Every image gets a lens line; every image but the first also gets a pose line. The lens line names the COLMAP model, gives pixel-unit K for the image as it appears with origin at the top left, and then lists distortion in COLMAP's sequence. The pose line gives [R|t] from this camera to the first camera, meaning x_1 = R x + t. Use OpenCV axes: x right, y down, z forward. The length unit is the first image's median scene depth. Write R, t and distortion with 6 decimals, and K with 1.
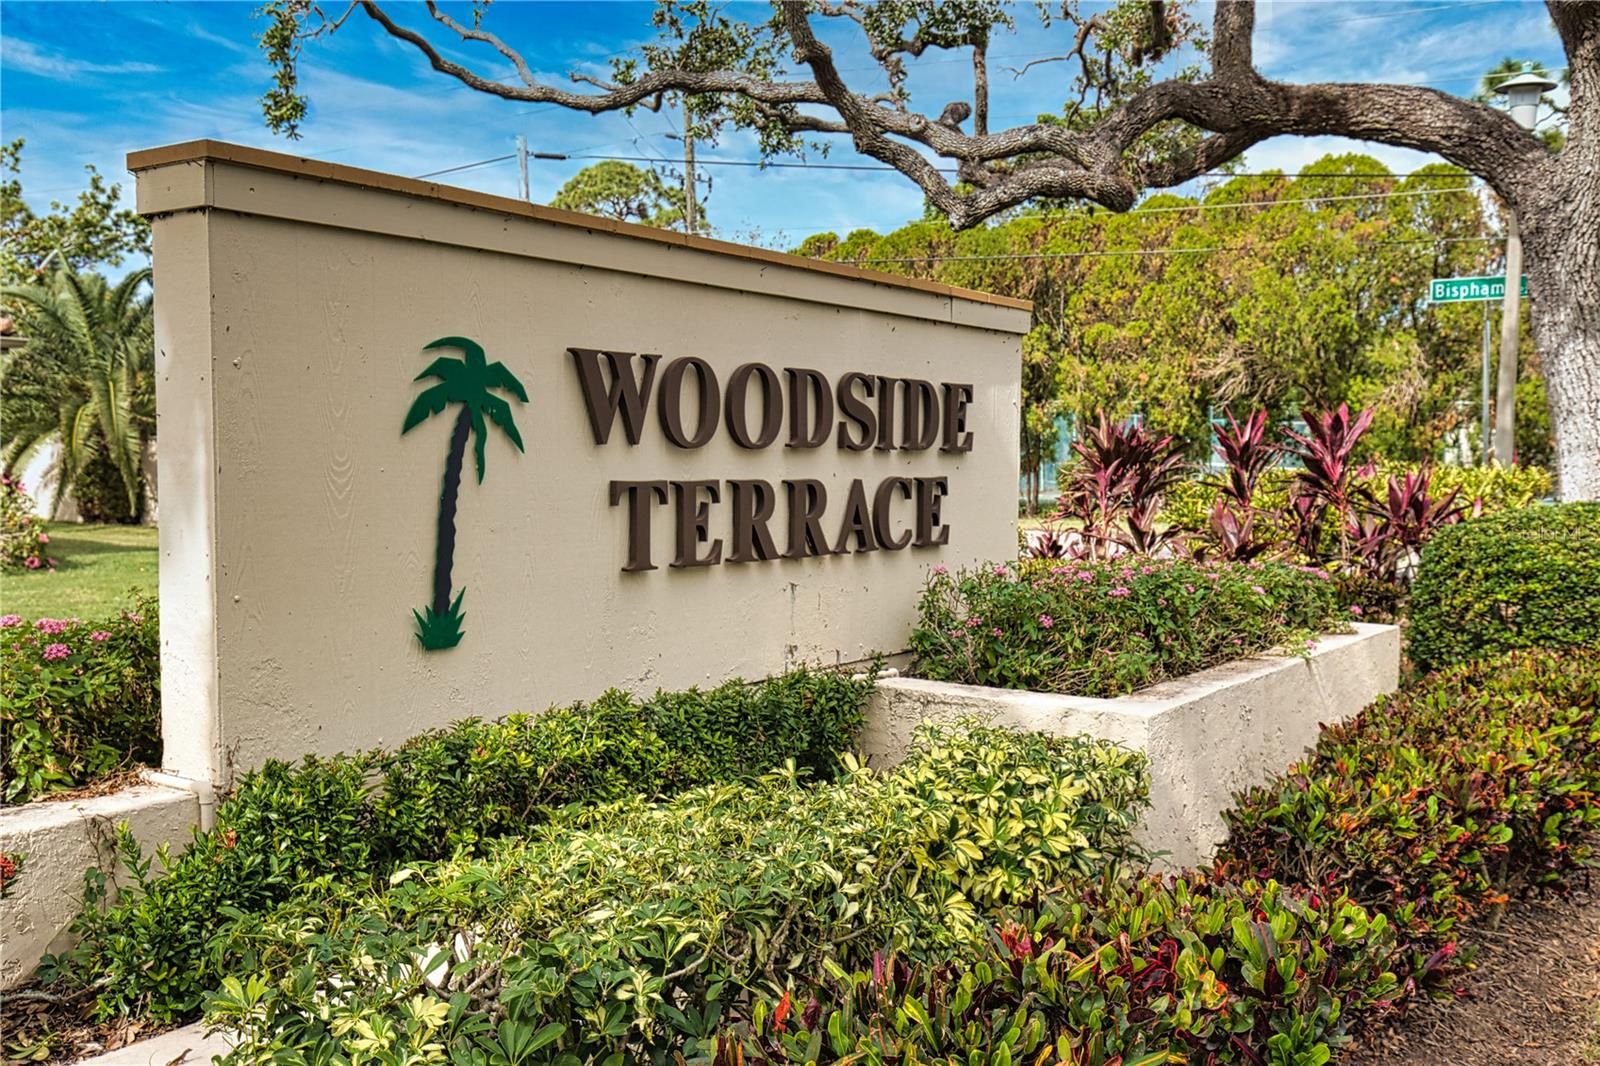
lens RADIAL K [[1578.2, 0, 800.5], [0, 1578.2, 532.7], [0, 0, 1]] dist [0.018708, 0.000000]
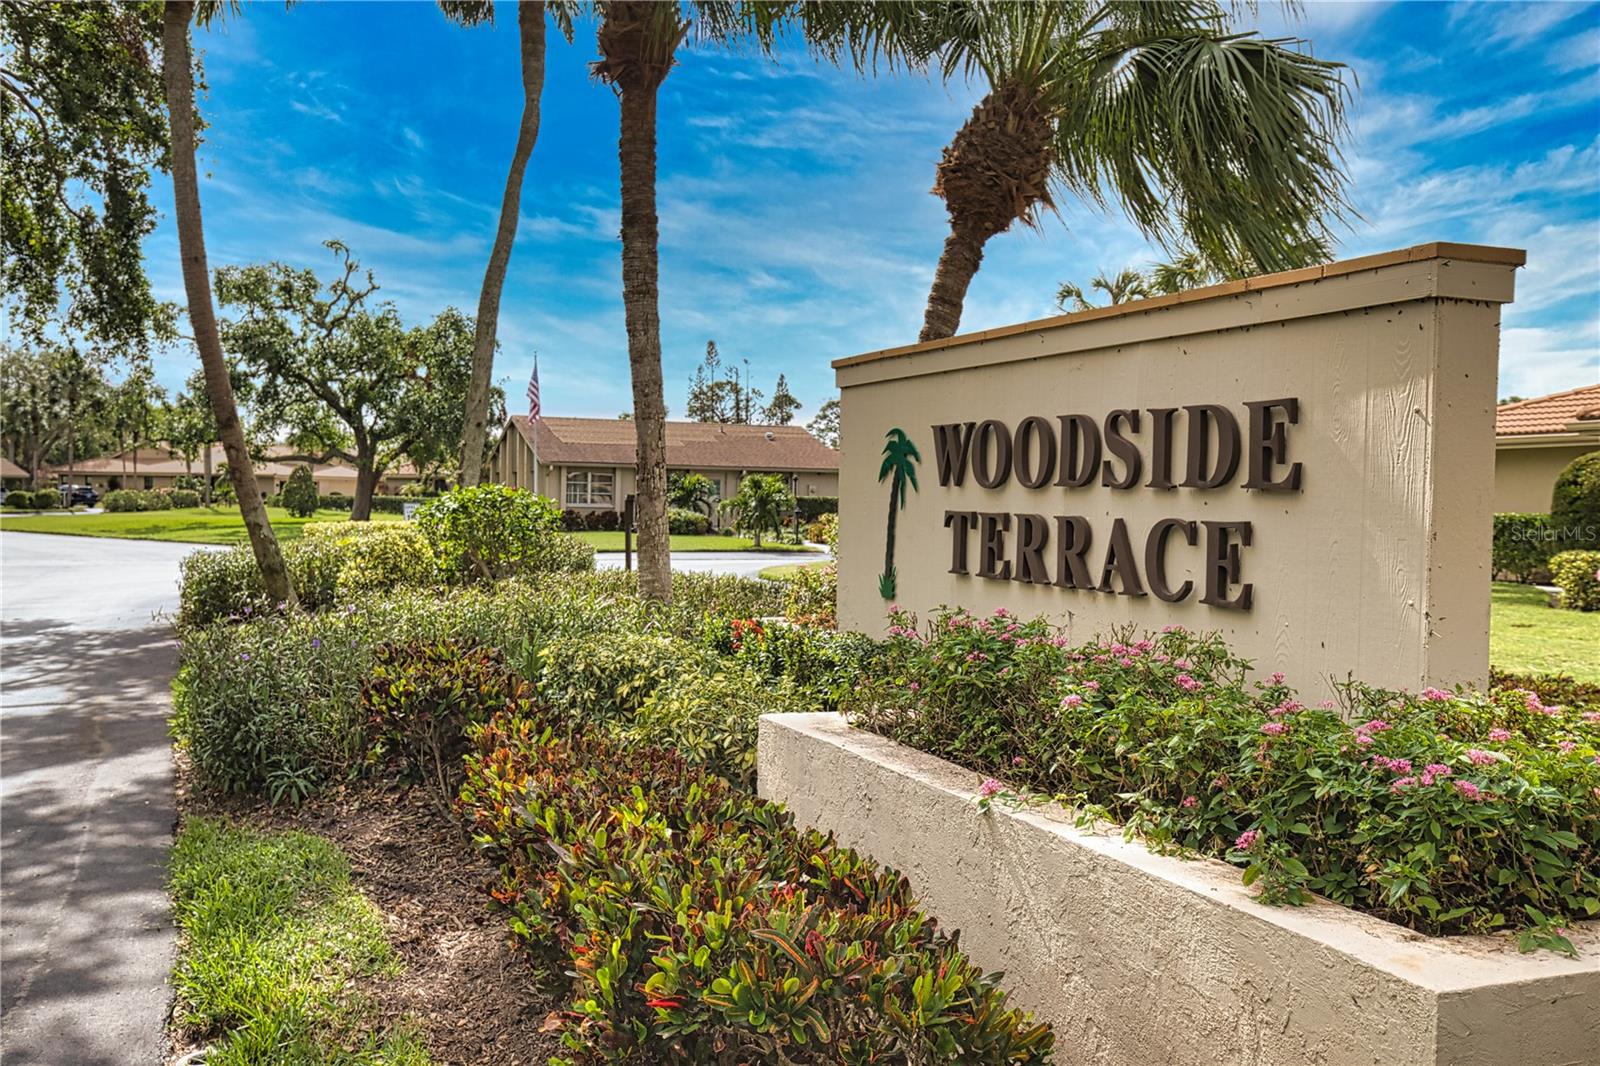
lens RADIAL K [[1515.4, 0, 799.9], [0, 1515.4, 536.8], [0, 0, 1]] dist [-0.013395, 0.000000]
pose [[-0.577885, 0.016730, -0.815947, 0.953925], [-0.049243, 0.997253, 0.055323, -0.067590], [0.814631, 0.072150, -0.575474, 1.434984]]
